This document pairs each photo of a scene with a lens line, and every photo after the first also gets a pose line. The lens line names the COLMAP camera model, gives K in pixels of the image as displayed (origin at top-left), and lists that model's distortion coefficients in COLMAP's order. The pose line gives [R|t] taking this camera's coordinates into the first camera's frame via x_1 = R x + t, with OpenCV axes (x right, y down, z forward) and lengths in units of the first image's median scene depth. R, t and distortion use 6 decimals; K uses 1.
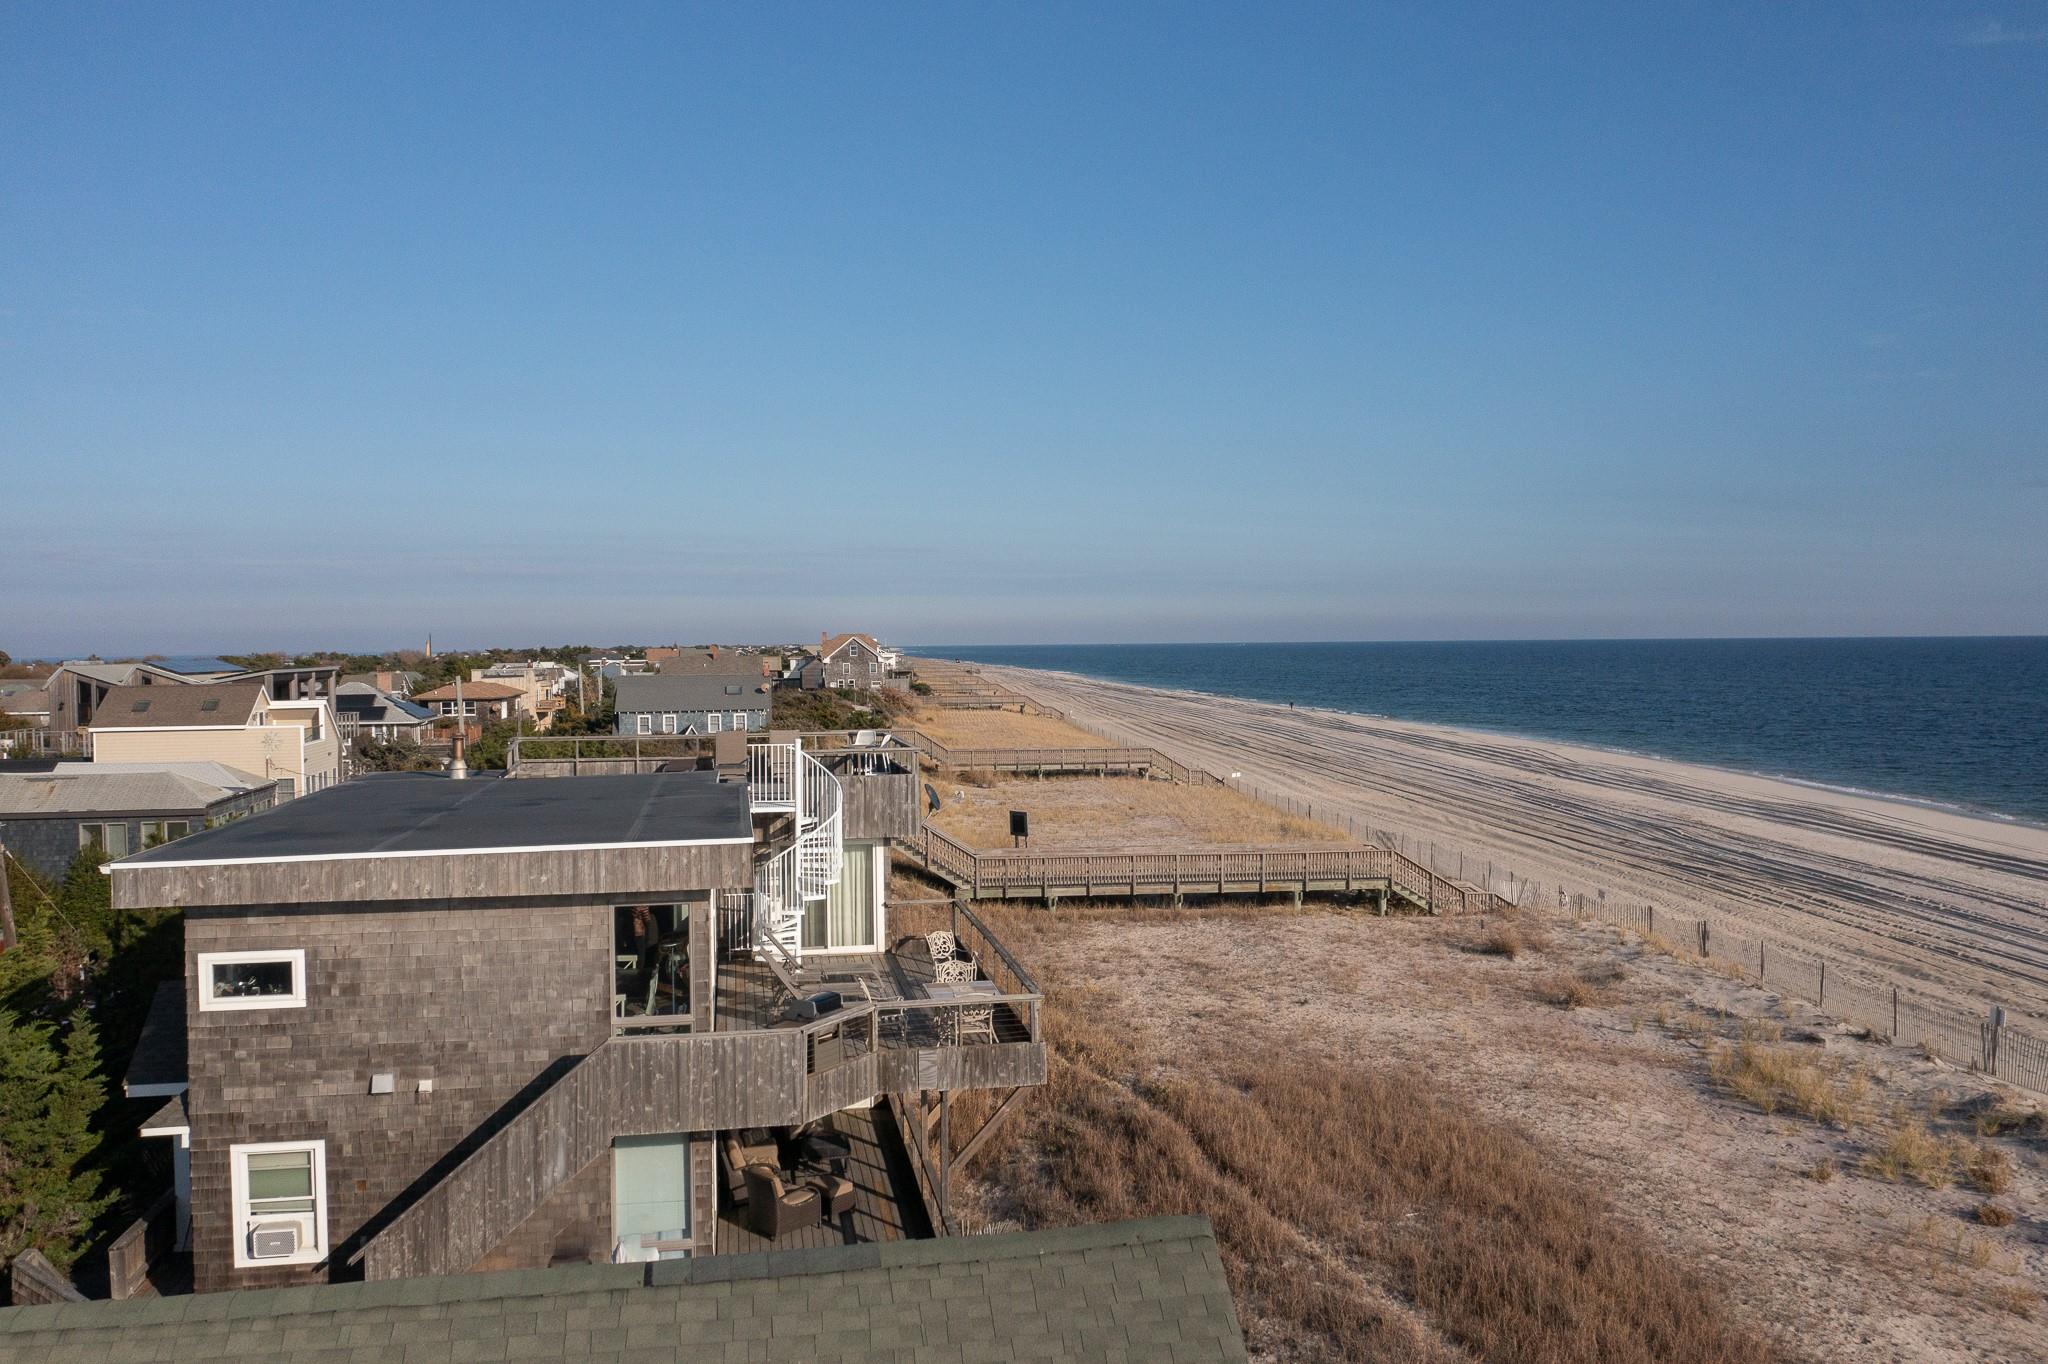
lens RADIAL K [[1622.7, 0, 1014.2], [0, 1622.7, 691.4], [0, 0, 1]] dist [-0.039888, 0.018657]
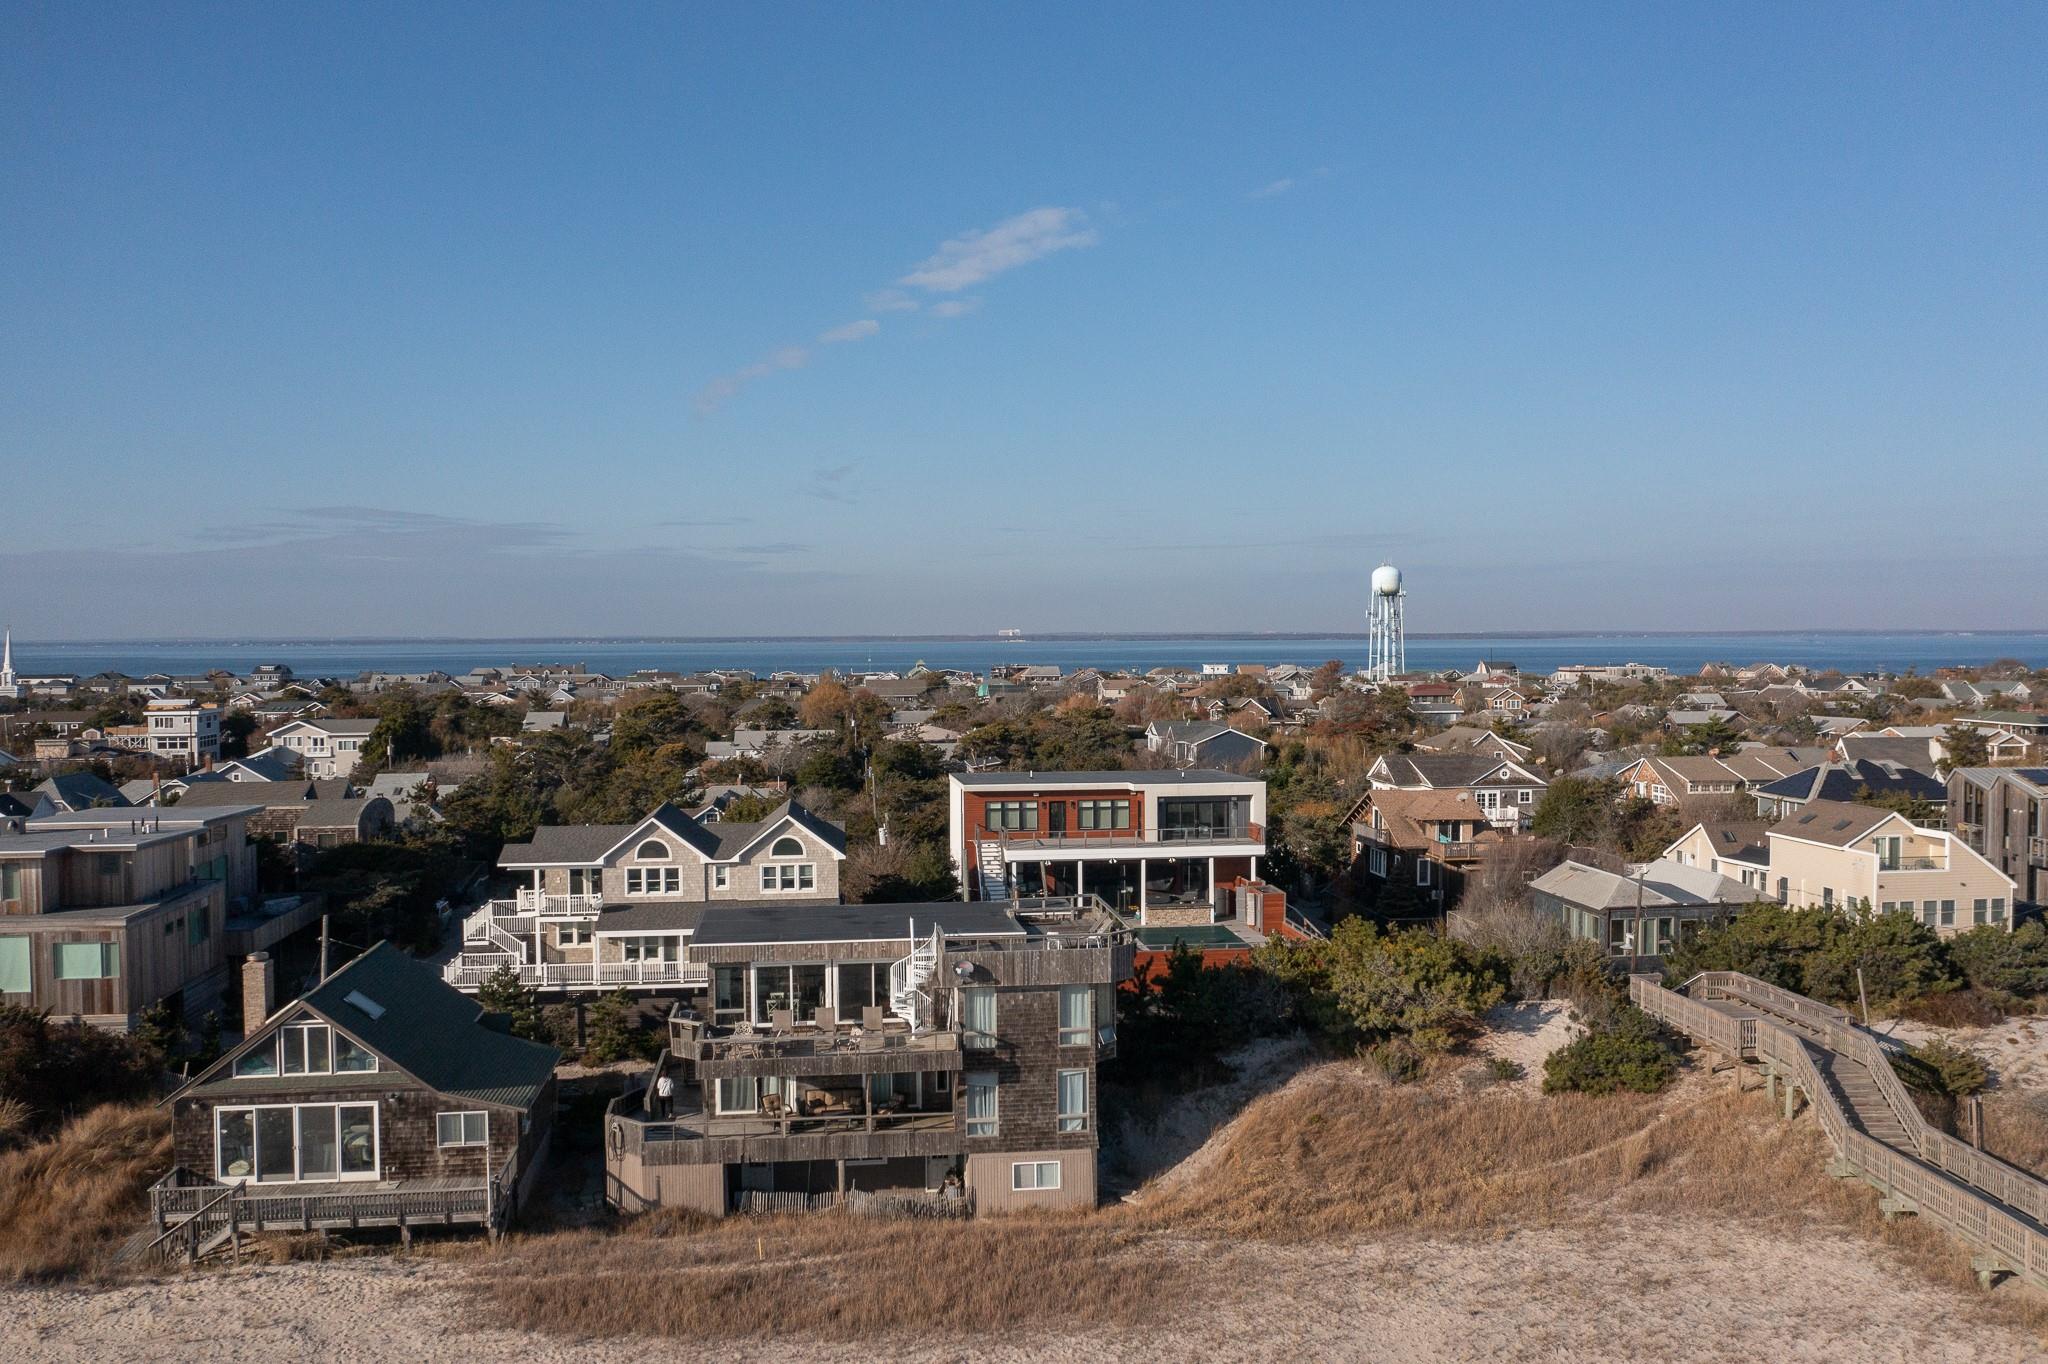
lens RADIAL K [[1622.7, 0, 1017.1], [0, 1622.7, 676.6], [0, 0, 1]] dist [-0.039888, 0.018657]
pose [[-0.037470, 0.040198, -0.998489, 1.434346], [-0.026911, 0.998788, 0.041220, -0.277791], [0.998935, 0.028415, -0.036343, 0.955818]]
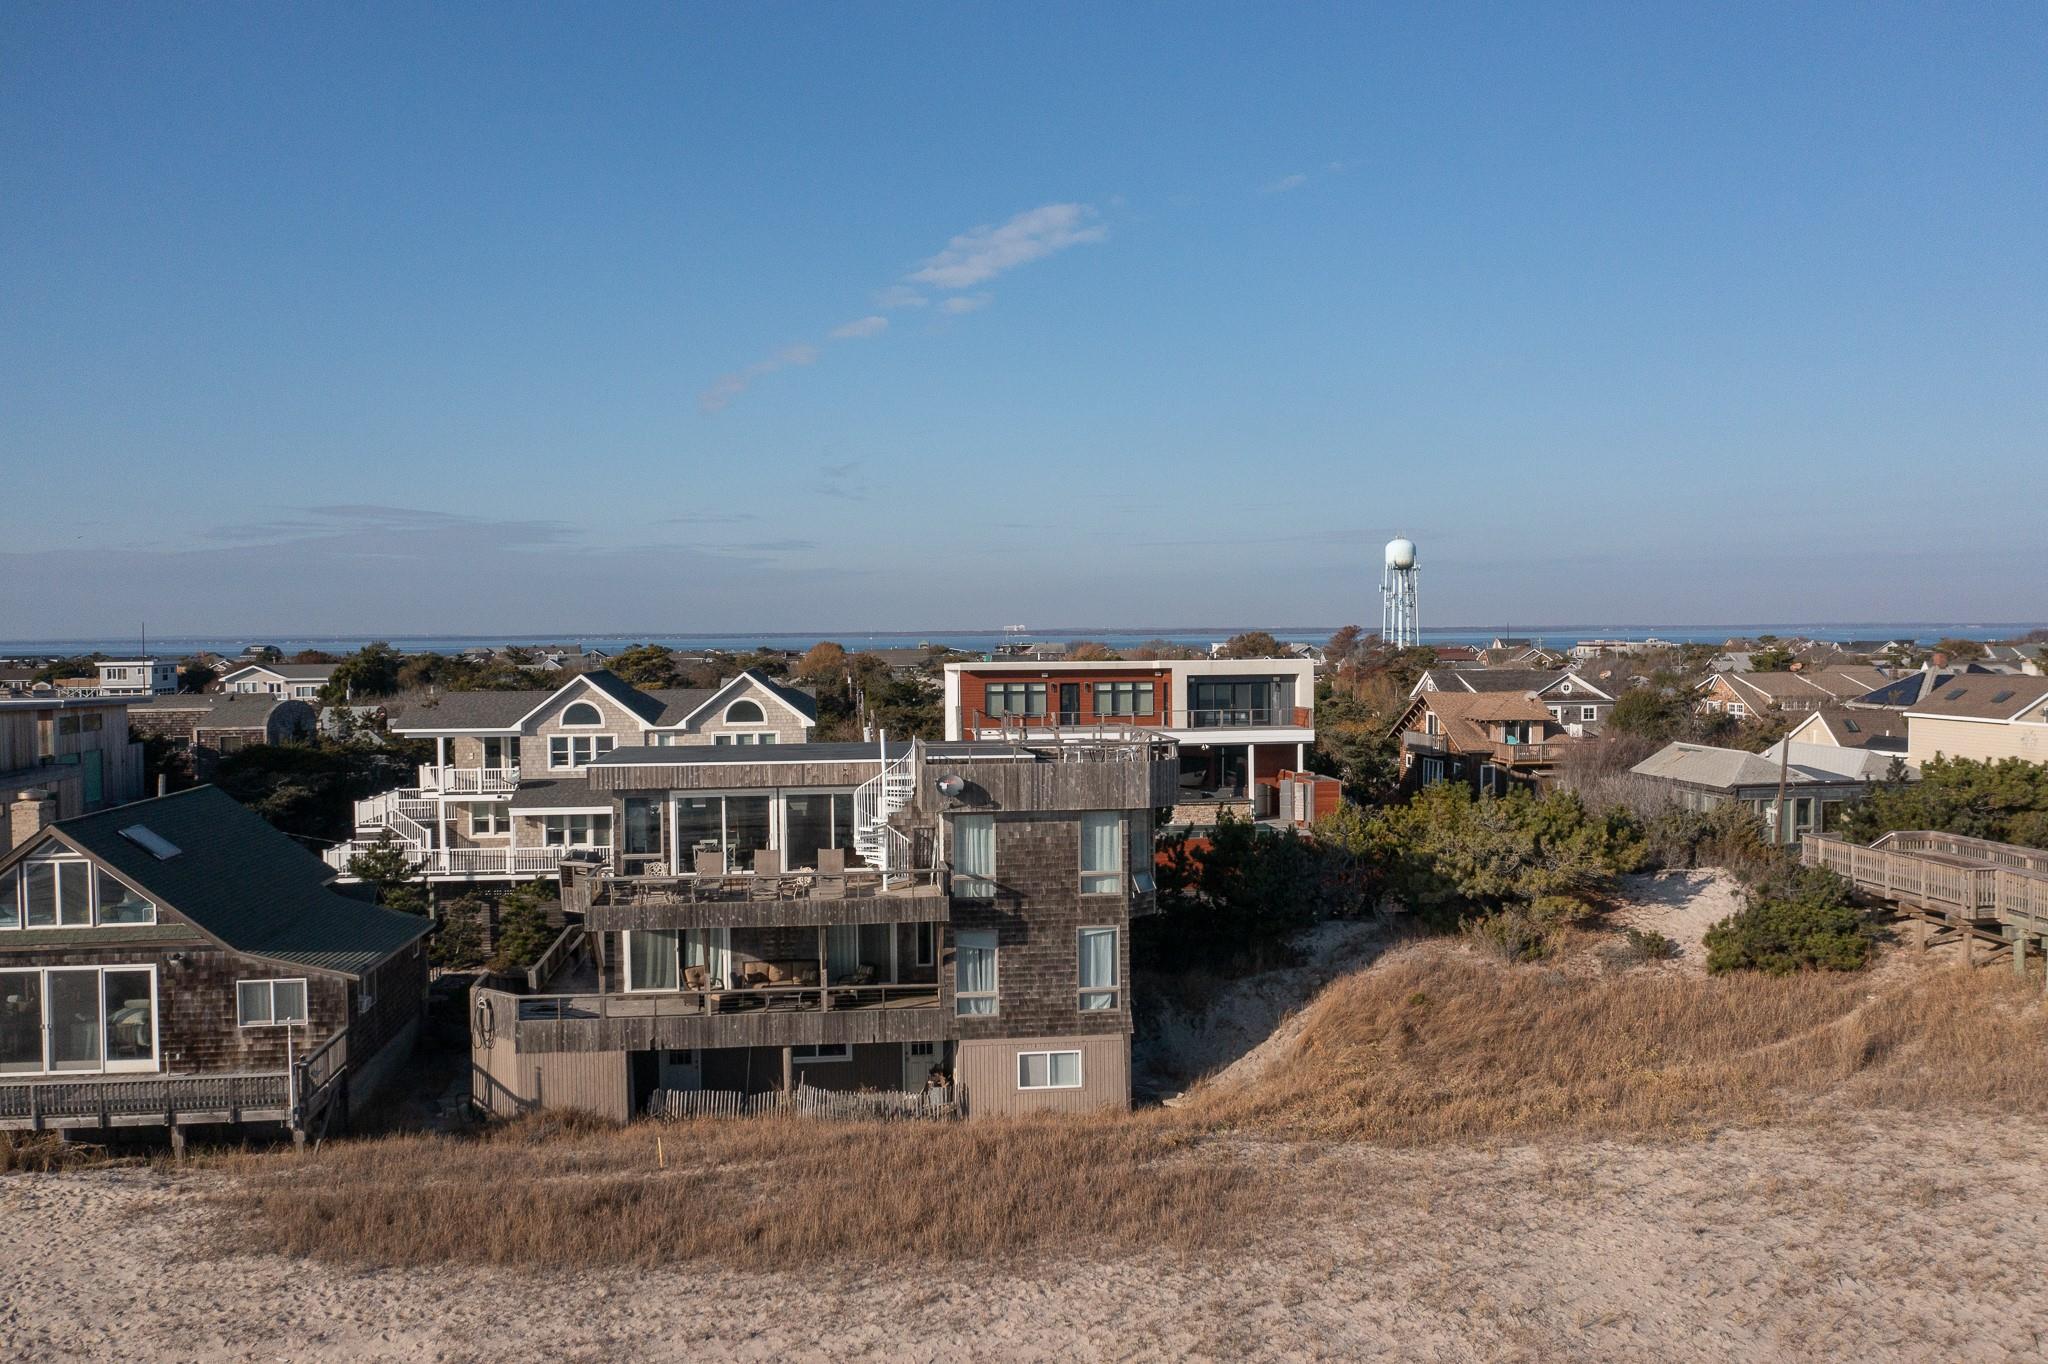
lens RADIAL K [[1622.7, 0, 1018.6], [0, 1622.7, 683.1], [0, 0, 1]] dist [-0.039888, 0.018657]
pose [[-0.039409, 0.046555, -0.998138, 1.051225], [-0.024625, 0.998565, 0.047547, -0.068957], [0.998920, 0.026453, -0.038206, 0.946308]]
